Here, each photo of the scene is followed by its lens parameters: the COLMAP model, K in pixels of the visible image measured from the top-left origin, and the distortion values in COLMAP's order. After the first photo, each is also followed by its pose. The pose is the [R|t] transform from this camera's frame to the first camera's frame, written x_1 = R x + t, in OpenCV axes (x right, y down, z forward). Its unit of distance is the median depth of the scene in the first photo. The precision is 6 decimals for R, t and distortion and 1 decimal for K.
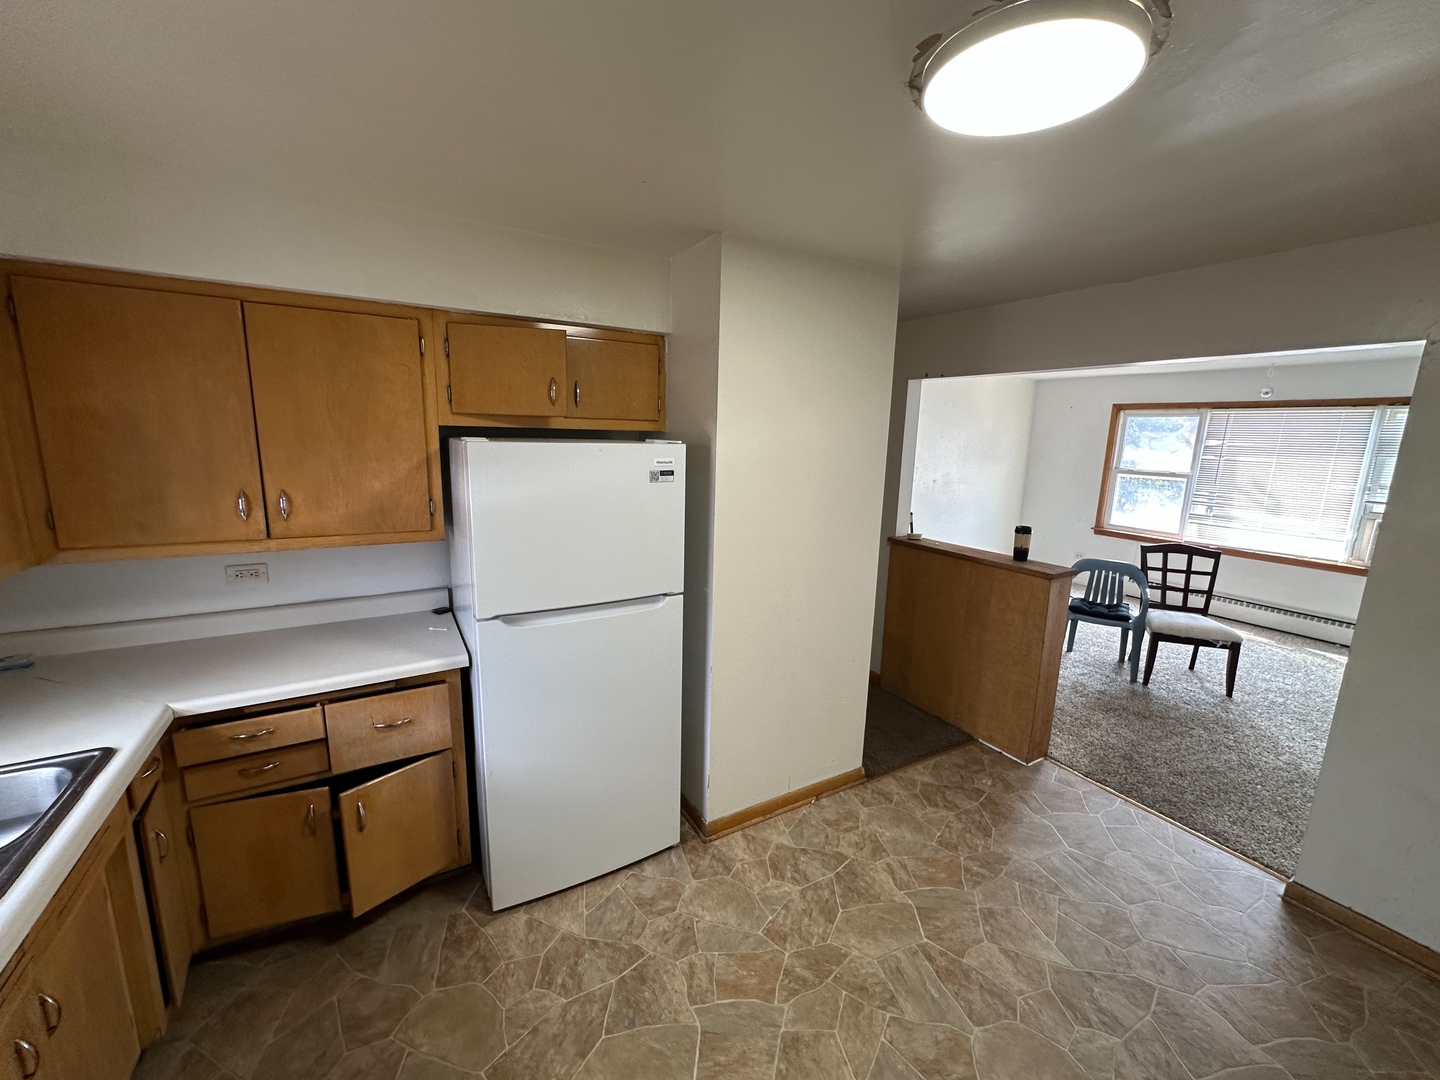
lens RADIAL K [[576.6, 0, 721.1], [0, 576.6, 540.0], [0, 0, 1]] dist [-0.000989, -0.000241]
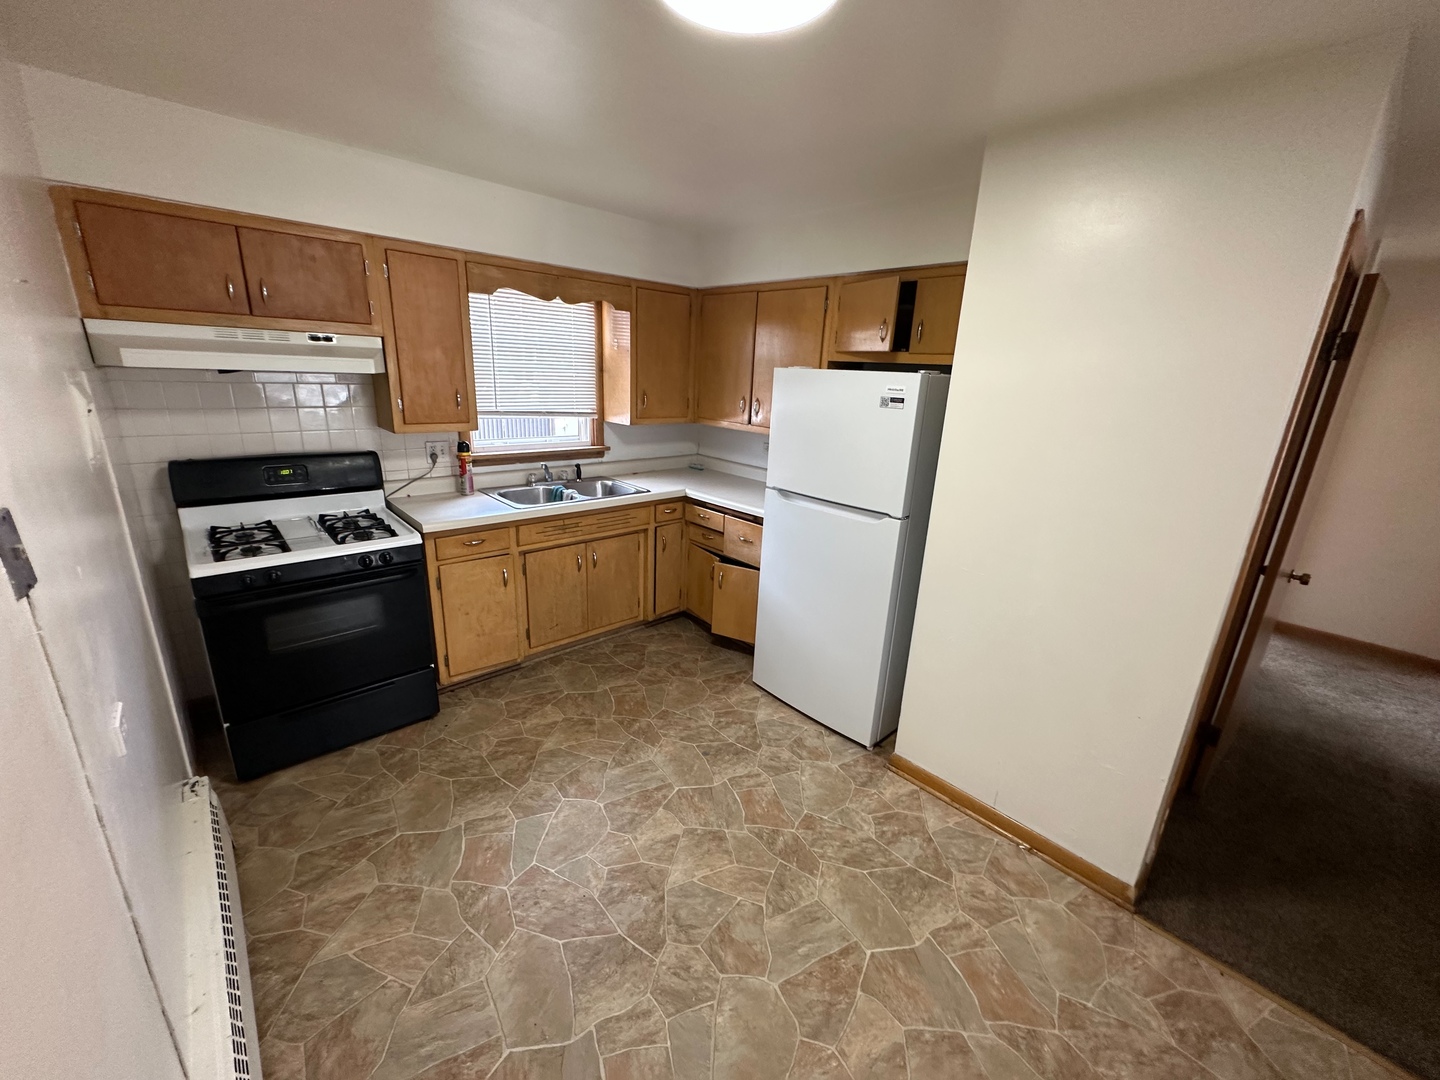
lens RADIAL K [[576.6, 0, 716.0], [0, 576.6, 540.5], [0, 0, 1]] dist [-0.000989, -0.000241]
pose [[0.204106, 0.268410, -0.941433, 0.962055], [-0.214399, 0.950587, 0.224537, -0.038373], [0.955183, 0.156013, 0.251568, 0.470702]]
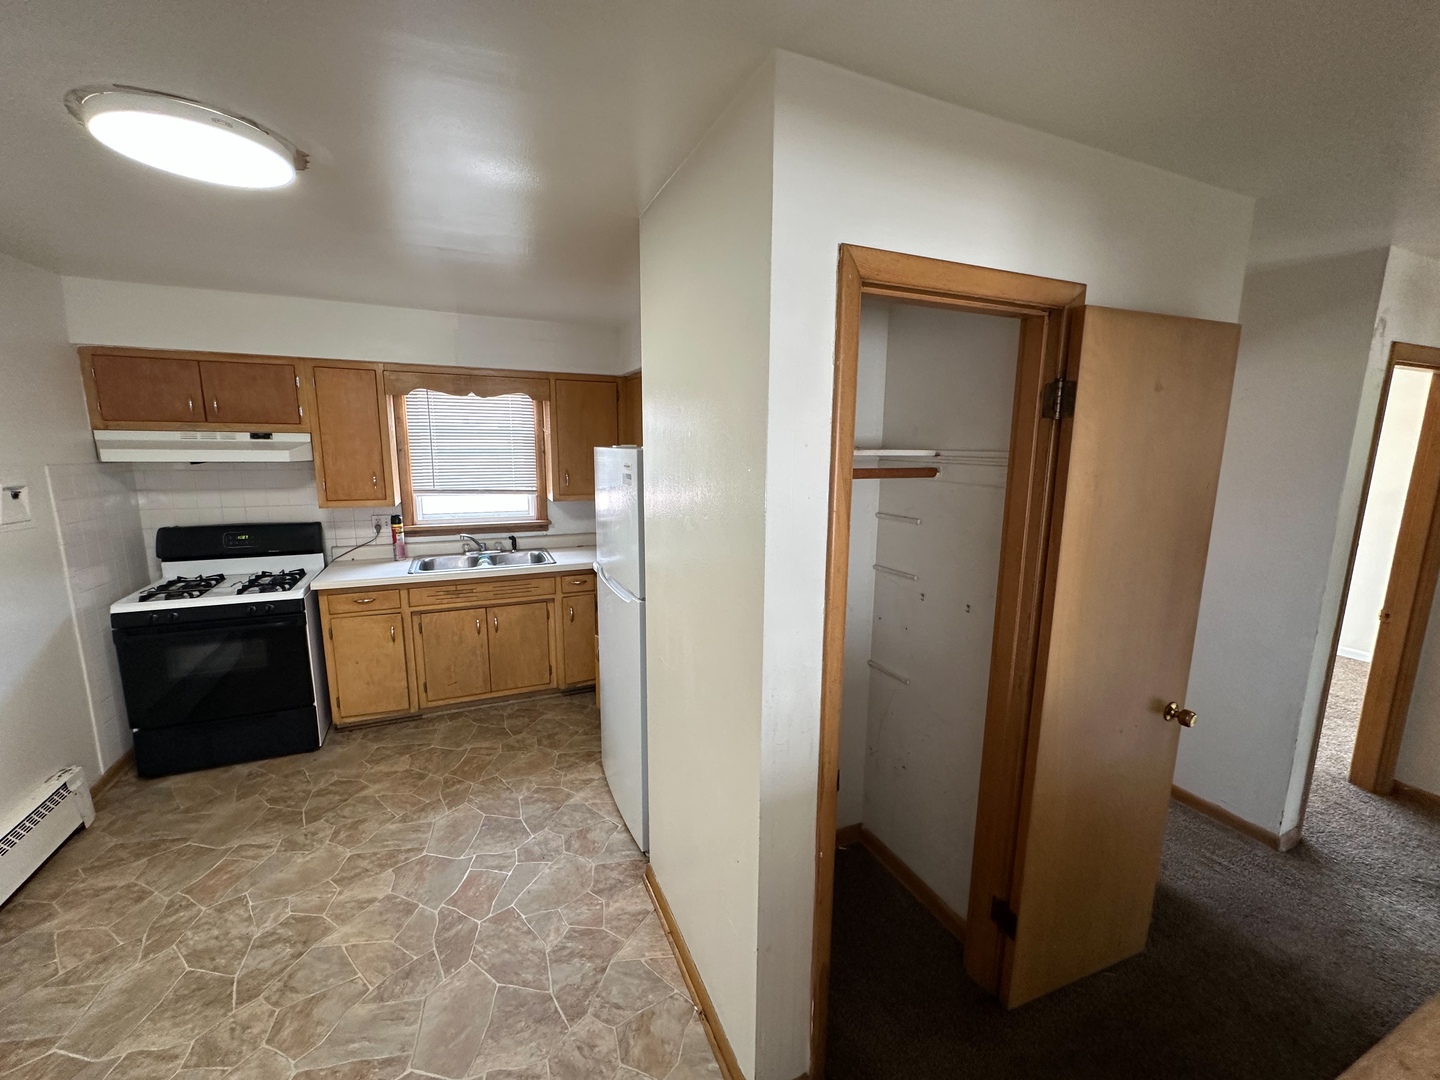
lens RADIAL K [[576.6, 0, 716.0], [0, 576.6, 539.4], [0, 0, 1]] dist [-0.000989, -0.000241]
pose [[-0.122986, 0.143193, -0.982023, 0.976969], [-0.191769, 0.967456, 0.165086, -0.219144], [0.973704, 0.208625, -0.091523, 1.336910]]
